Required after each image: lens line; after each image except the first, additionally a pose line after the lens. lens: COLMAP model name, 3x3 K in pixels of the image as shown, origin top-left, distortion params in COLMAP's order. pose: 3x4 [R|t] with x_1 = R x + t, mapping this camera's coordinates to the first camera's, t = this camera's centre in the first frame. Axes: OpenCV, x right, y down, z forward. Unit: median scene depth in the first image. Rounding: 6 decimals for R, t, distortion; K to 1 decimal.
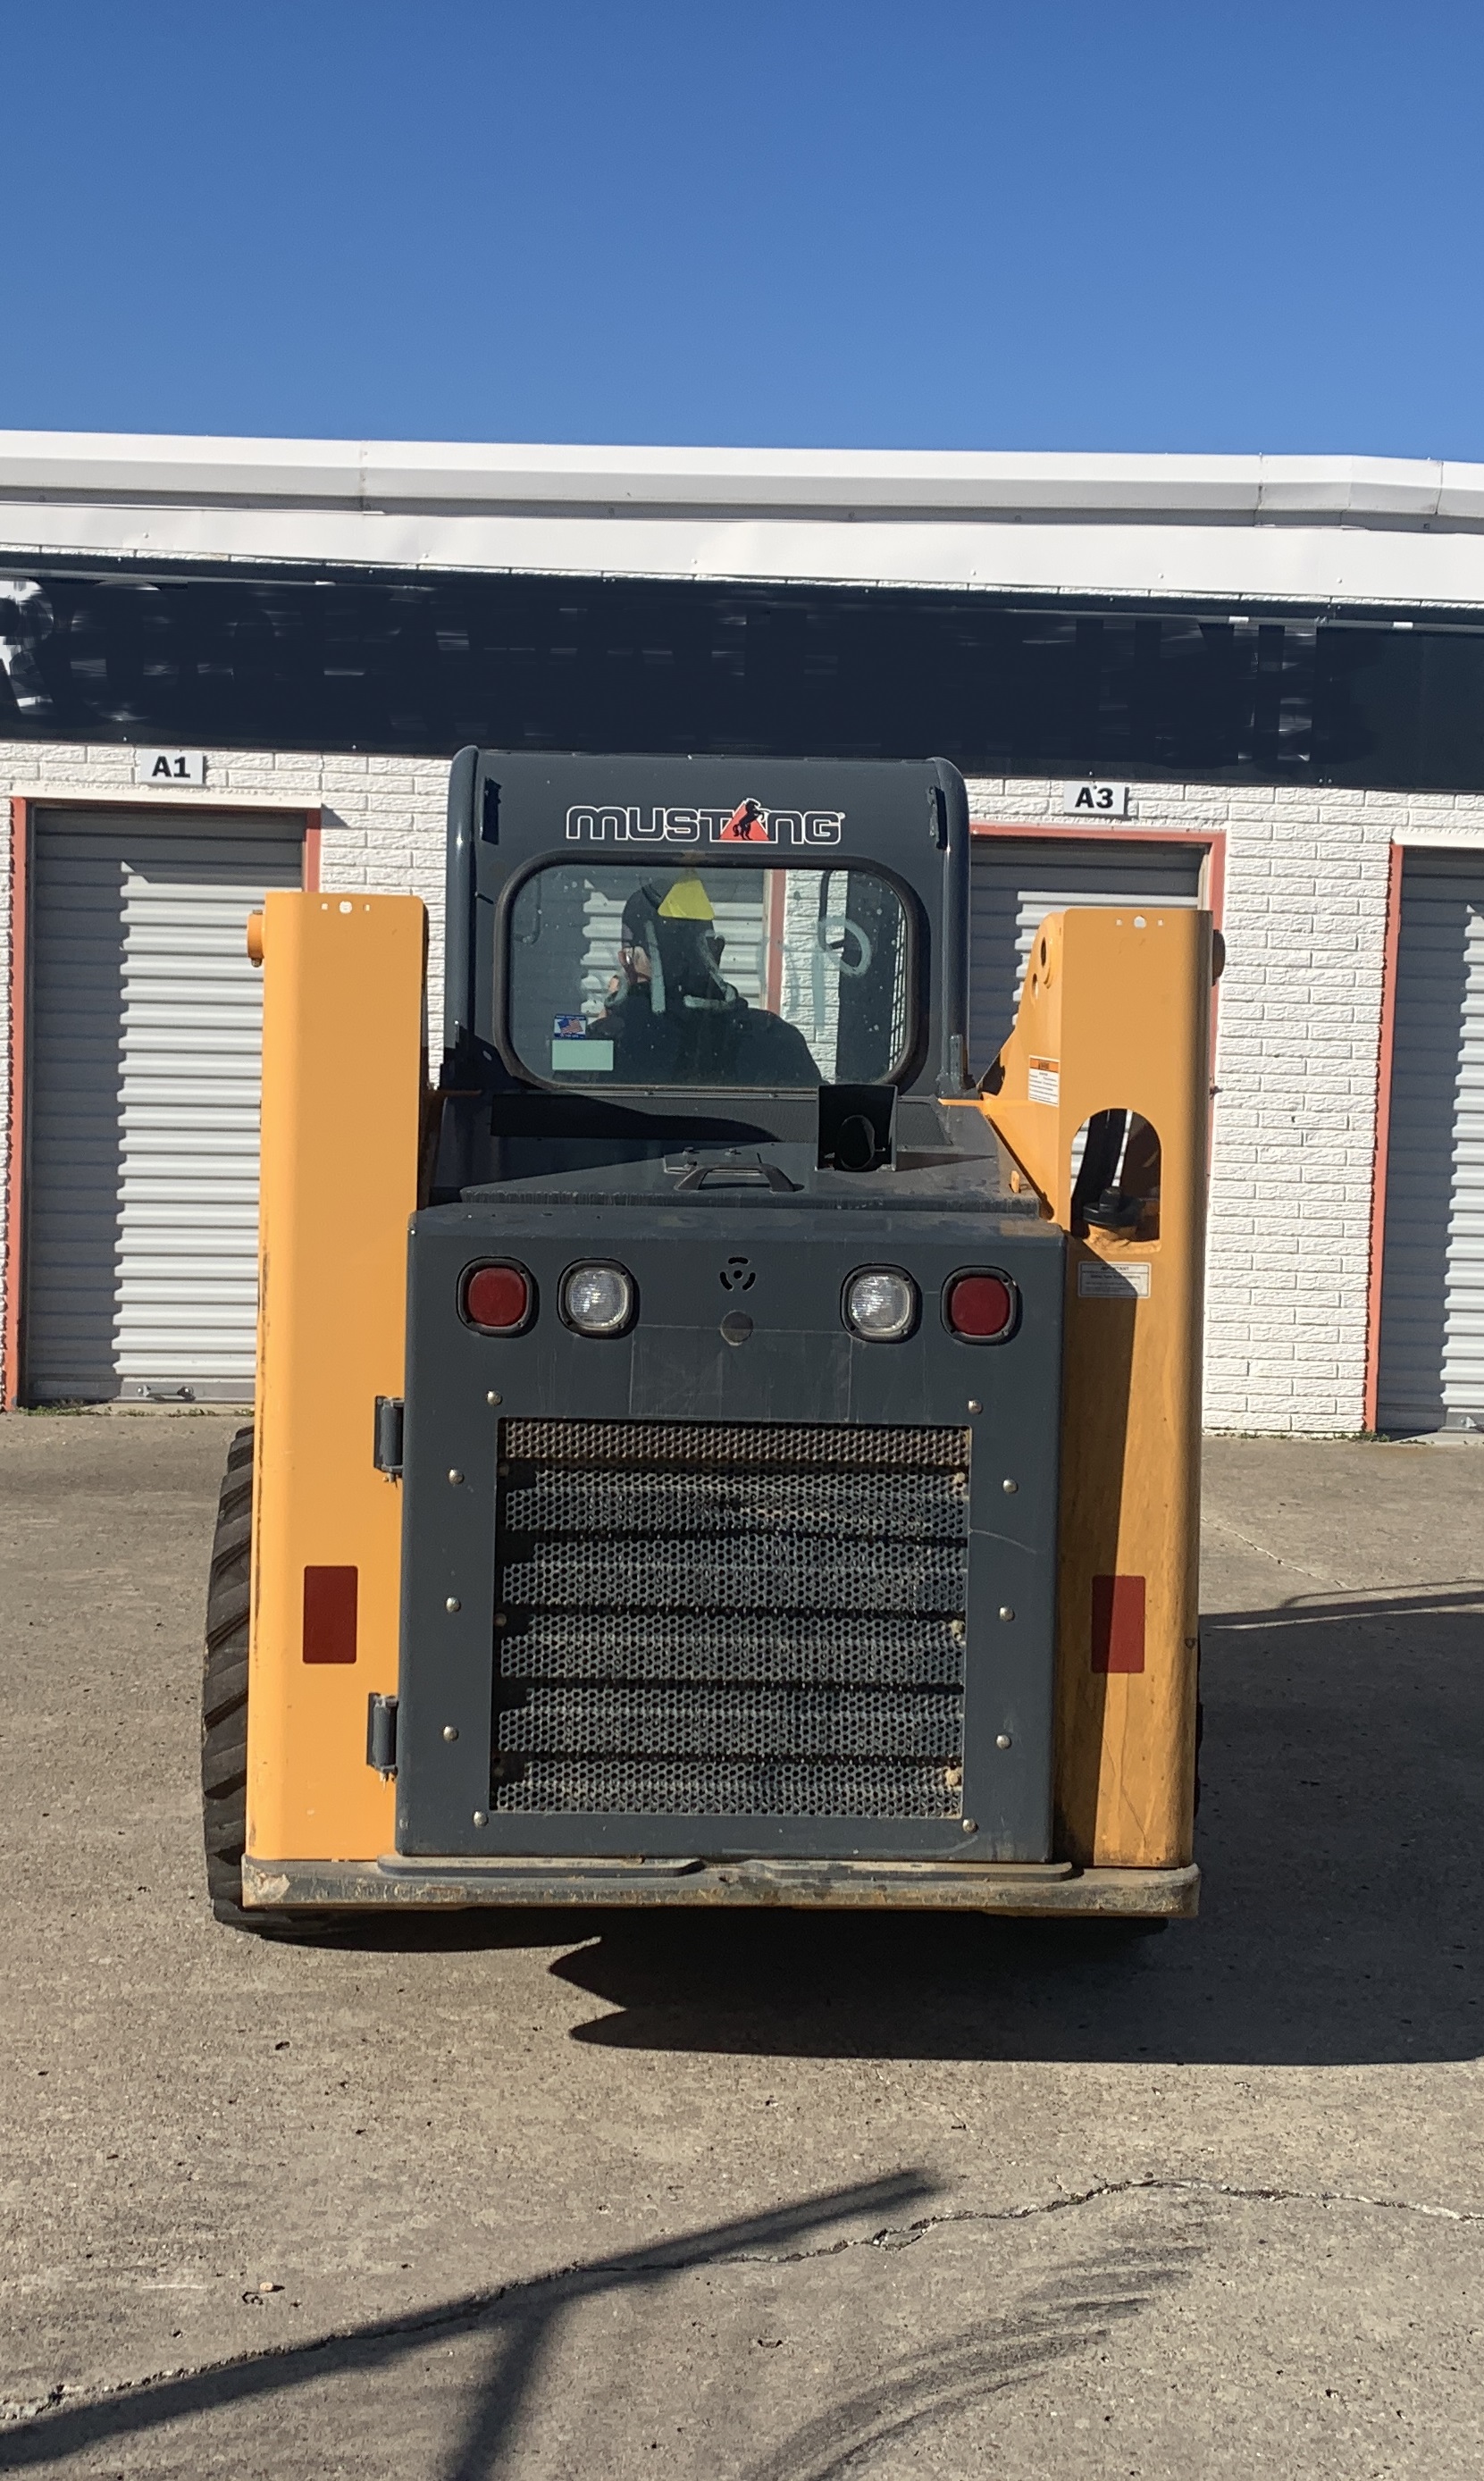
lens RADIAL K [[2734.6, 0, 583.6], [0, 2734.6, 1129.6], [0, 0, 1]] dist [0.197275, -0.542147]
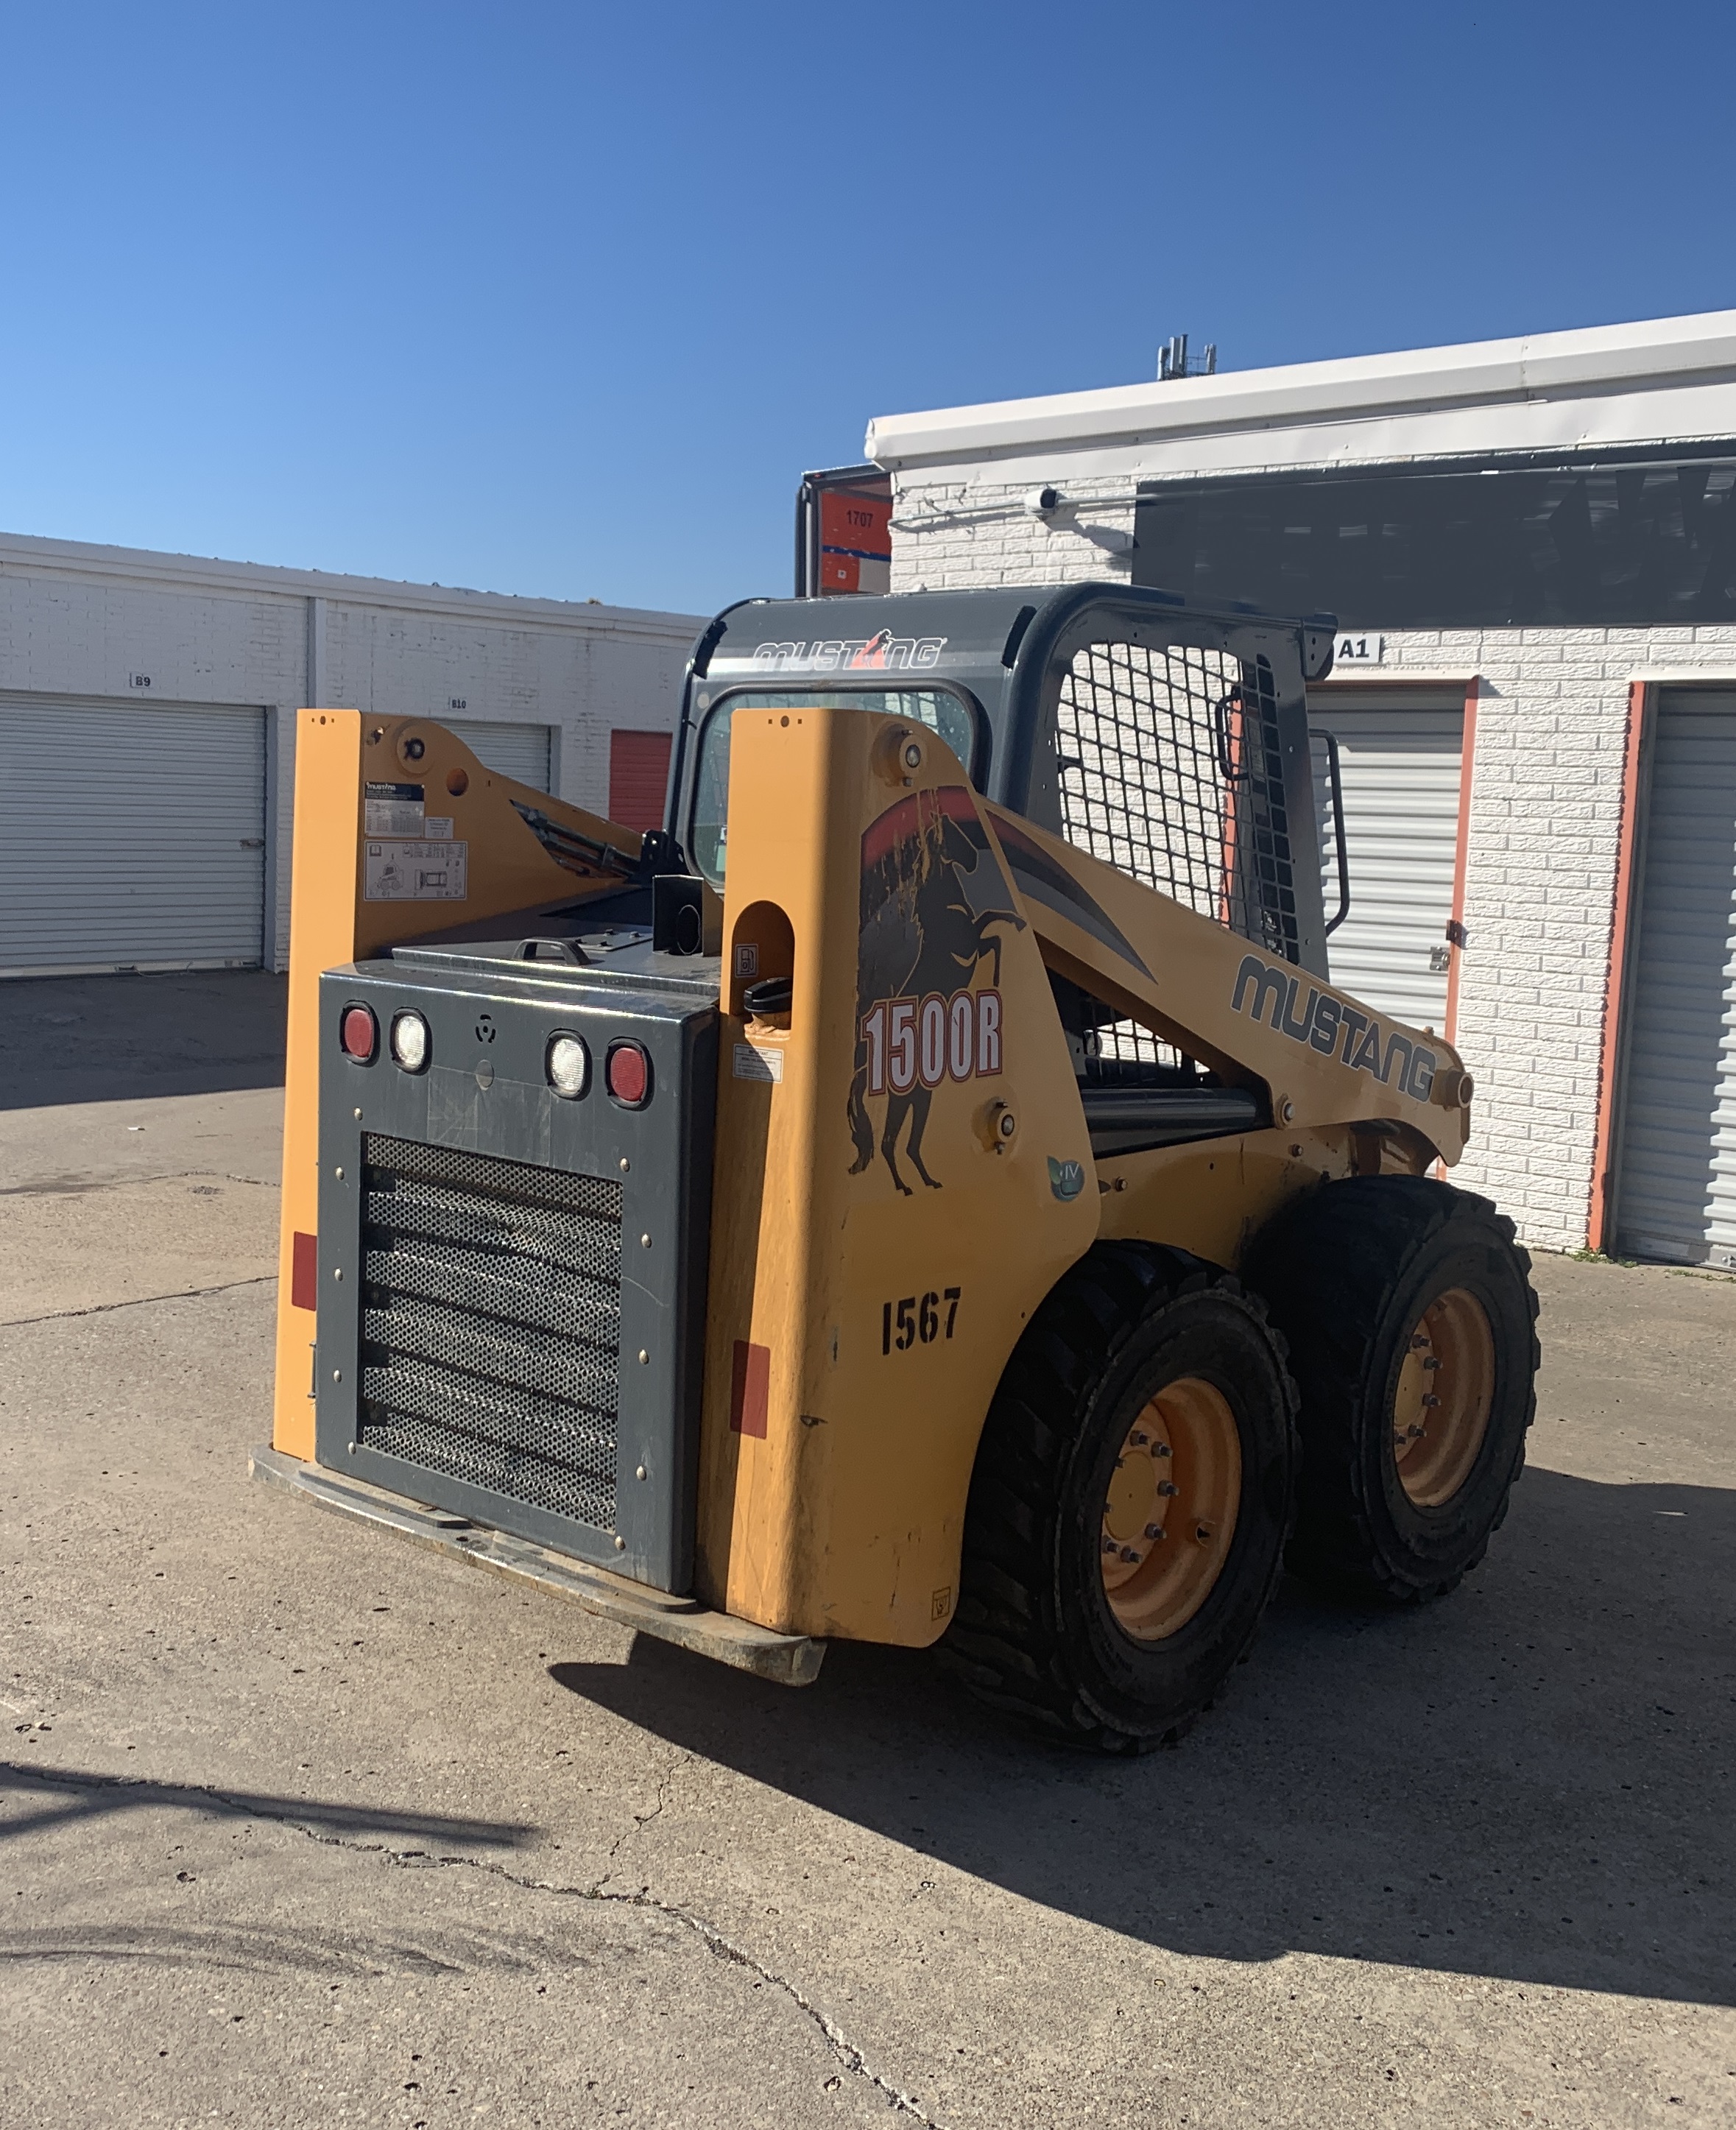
lens RADIAL K [[2227.5, 0, 787.9], [0, 2227.5, 1019.9], [0, 0, 1]] dist [0.202436, -0.585580]
pose [[0.719520, 0.070268, -0.690907, 0.785083], [-0.063401, 0.997360, 0.035409, 0.007008], [0.691571, 0.018327, 0.722076, 0.390347]]
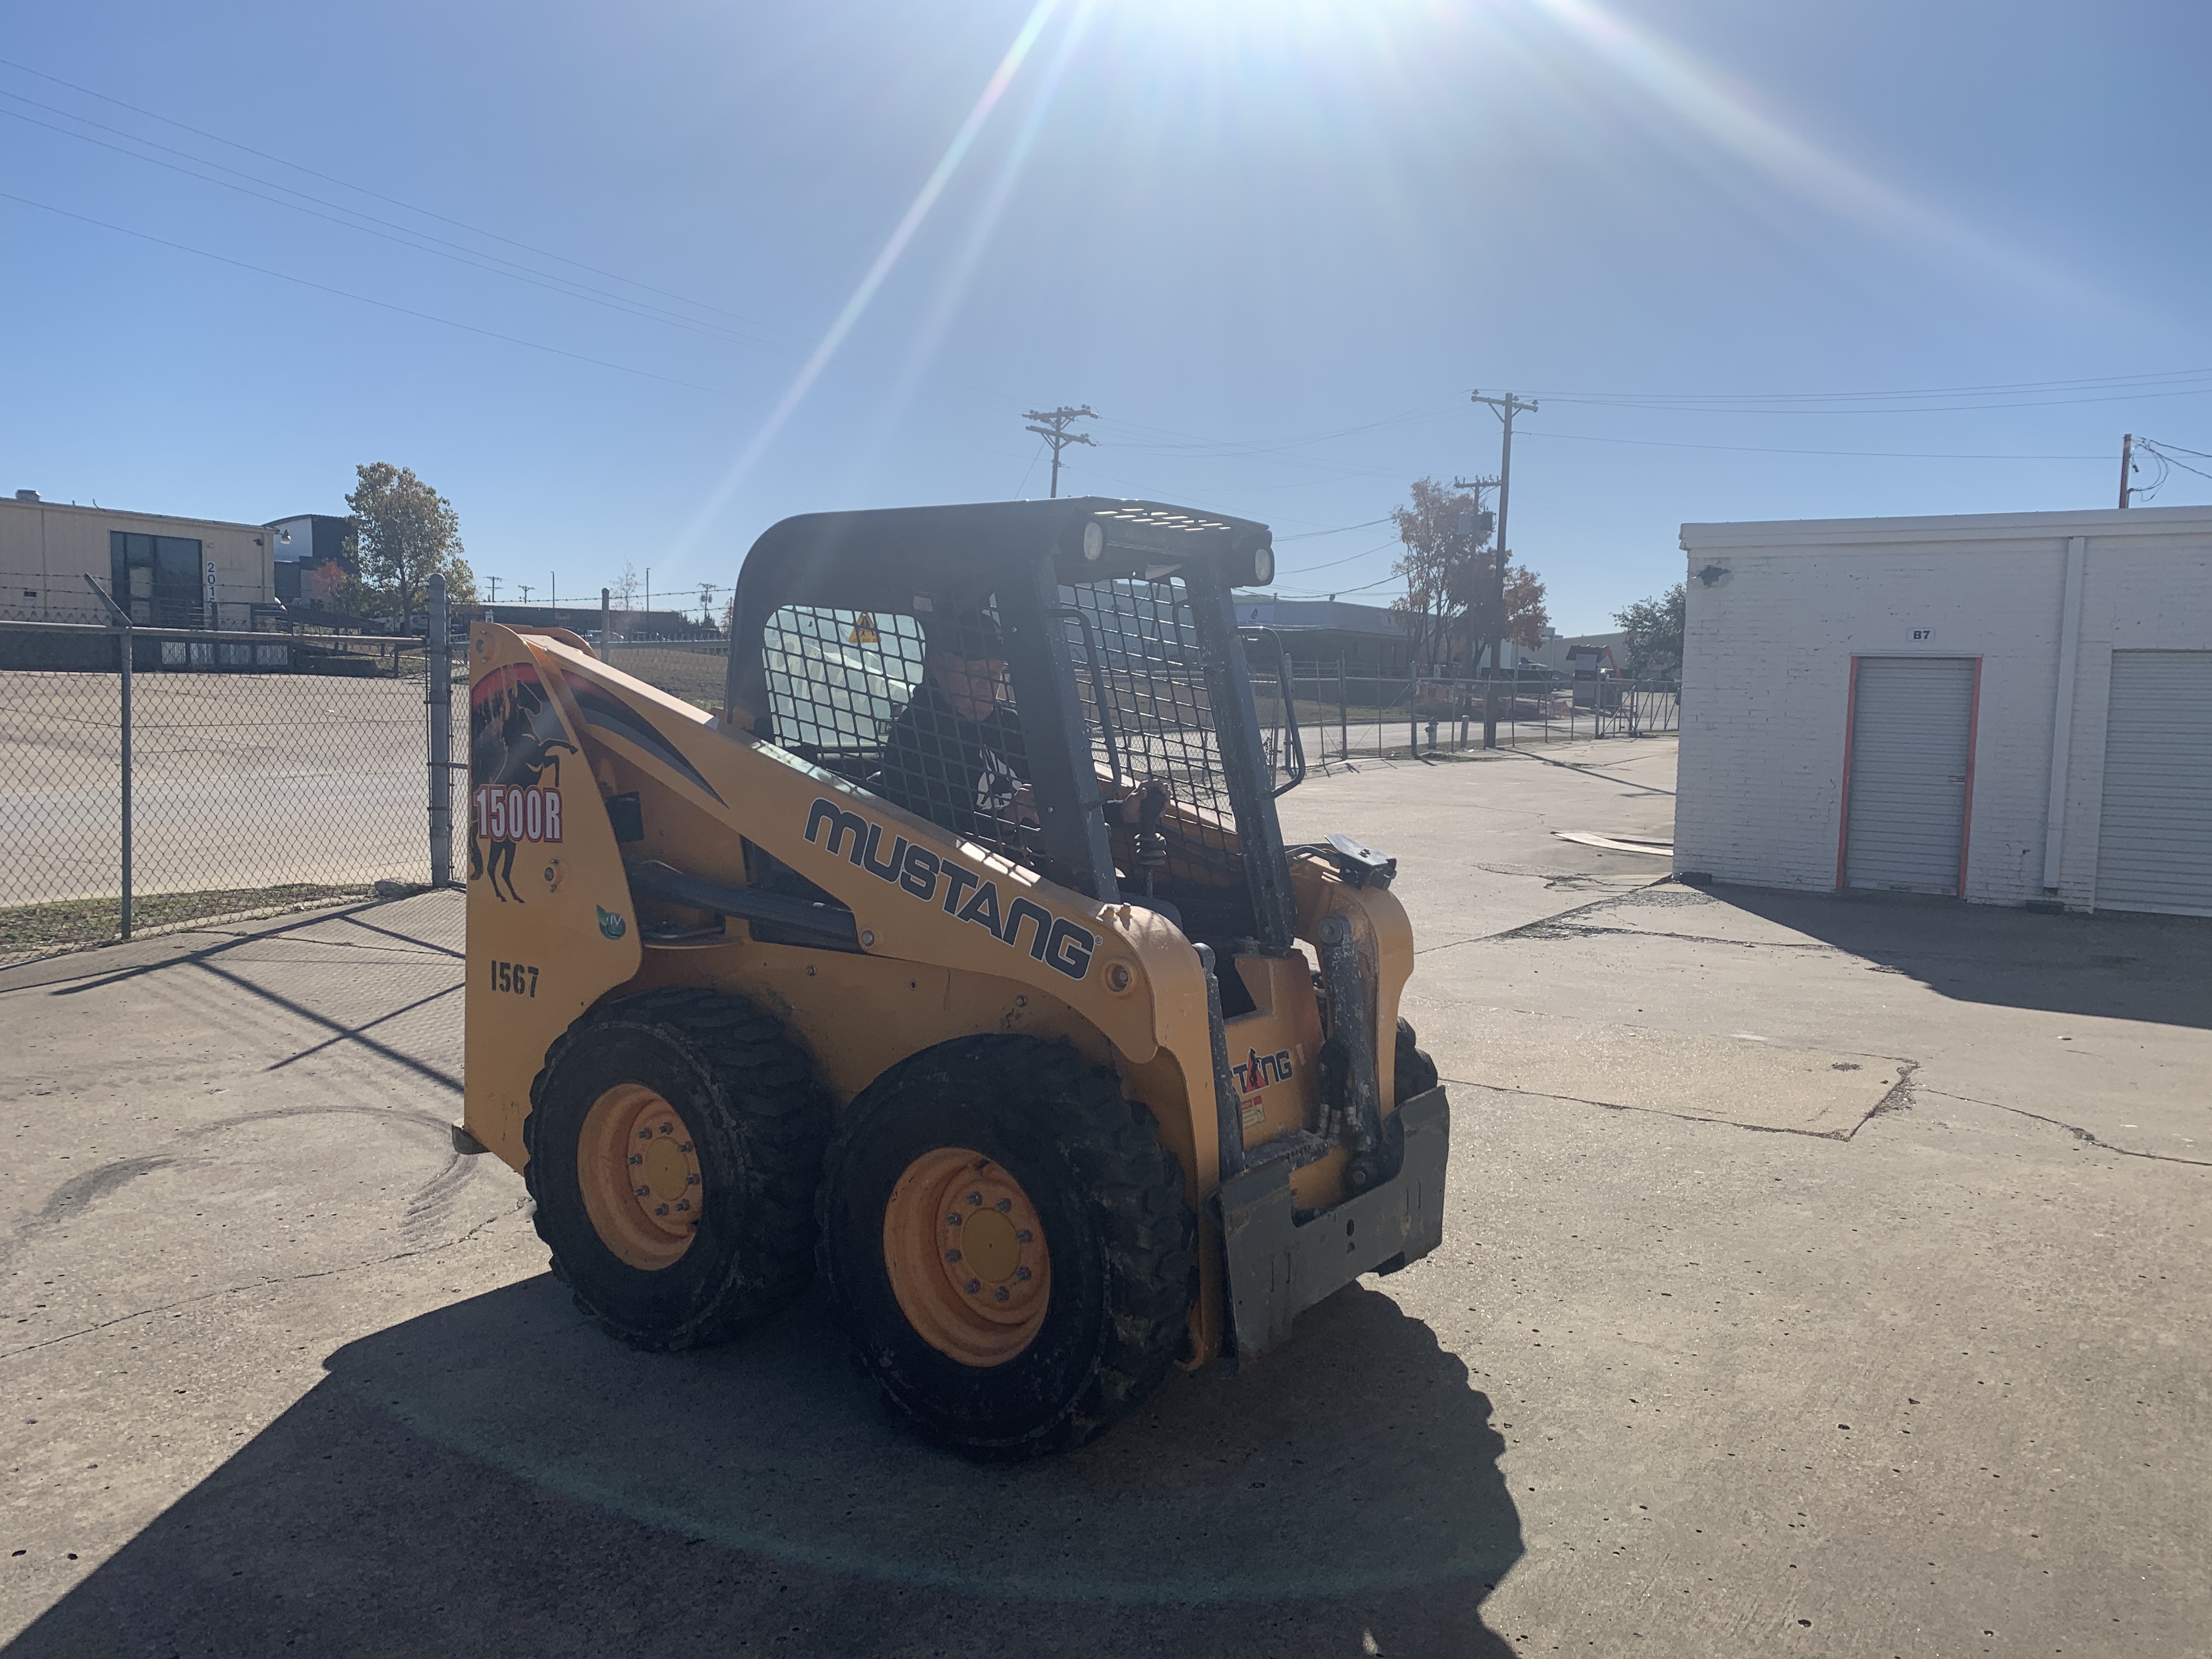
lens RADIAL K [[1661.0, 0, 1106.0], [0, 1661.0, 829.5], [0, 0, 1]] dist [0.010080, -0.002266]
pose [[-0.580303, 0.029419, -0.813869, 0.892172], [-0.092728, 0.990461, 0.101919, -0.094839], [0.809104, 0.134613, -0.572040, 1.996696]]
